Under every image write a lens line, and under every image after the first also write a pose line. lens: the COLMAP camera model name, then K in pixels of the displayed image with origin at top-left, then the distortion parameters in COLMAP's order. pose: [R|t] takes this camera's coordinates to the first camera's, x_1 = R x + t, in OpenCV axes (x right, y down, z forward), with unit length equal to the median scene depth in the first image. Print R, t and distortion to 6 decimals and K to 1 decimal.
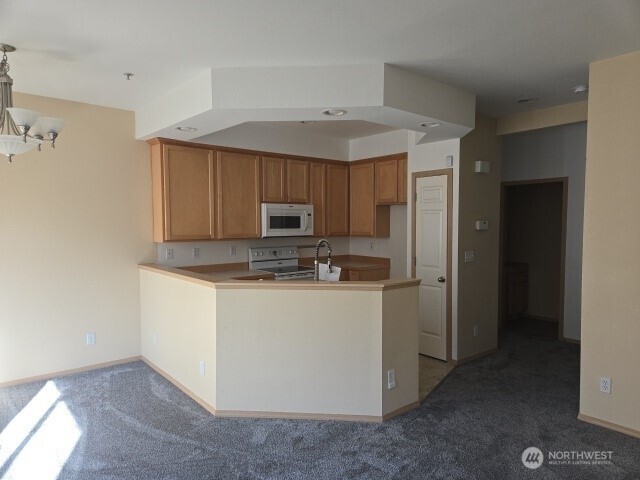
lens RADIAL K [[420.8, 0, 320.0], [0, 420.8, 240.0], [0, 0, 1]] dist [0.000234, 0.000964]
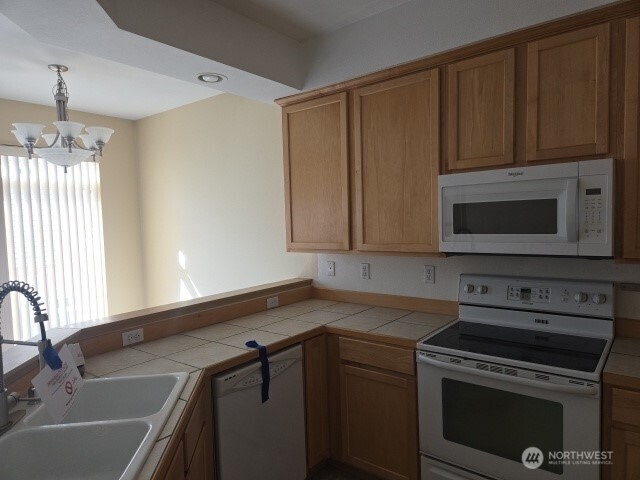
lens RADIAL K [[429.2, 0, 302.1], [0, 429.2, 249.3], [0, 0, 1]] dist [0.065812, -0.068162]
pose [[0.175245, 0.062169, -0.982560, 0.273225], [-0.014740, 0.998058, 0.060521, -0.034145], [0.984414, 0.003877, 0.175821, 0.747196]]
